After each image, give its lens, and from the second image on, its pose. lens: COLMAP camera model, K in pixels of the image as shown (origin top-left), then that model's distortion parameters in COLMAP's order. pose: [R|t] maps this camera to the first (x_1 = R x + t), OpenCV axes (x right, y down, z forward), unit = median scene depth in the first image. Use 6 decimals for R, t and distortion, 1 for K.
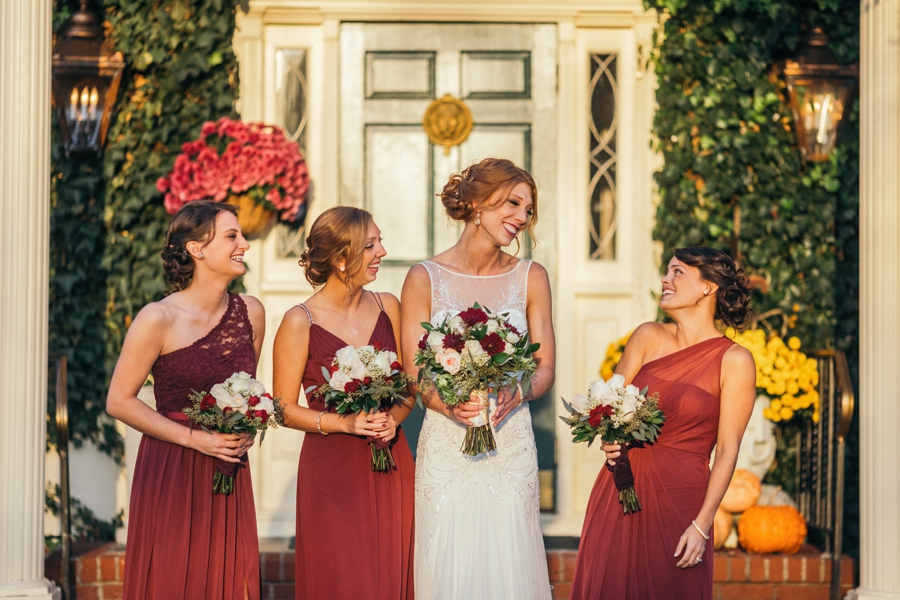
lens RADIAL K [[3470.0, 0, 448.3], [0, 3470.0, 299.3], [0, 0, 1]] dist [0.415407, 0.000000]
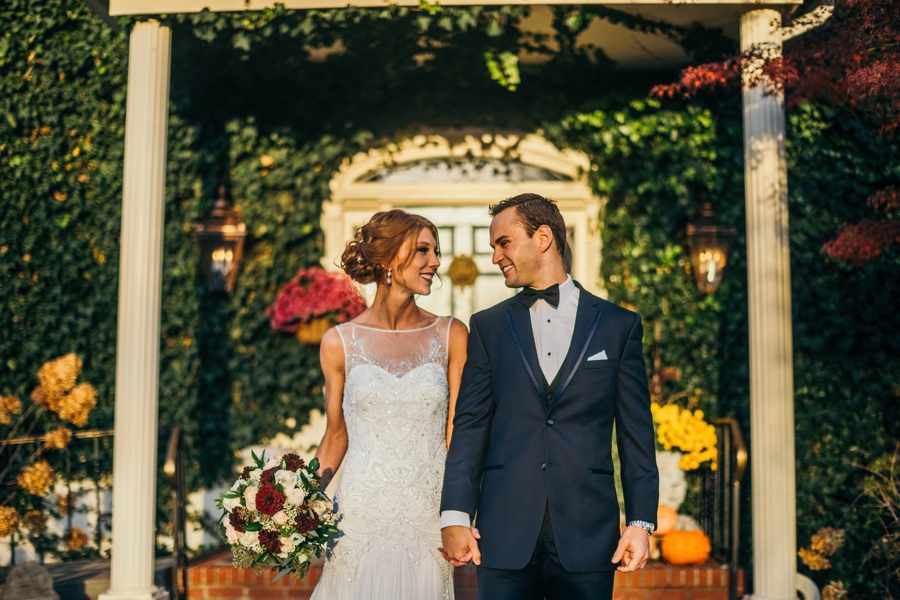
lens RADIAL K [[1349.9, 0, 454.5], [0, 1349.9, 300.6], [0, 0, 1]] dist [-0.093999, 0.000000]
pose [[0.998460, -0.008778, -0.054771, 0.029091], [0.004044, 0.996290, -0.085960, 0.012463], [0.055323, 0.085606, 0.994792, 0.427742]]
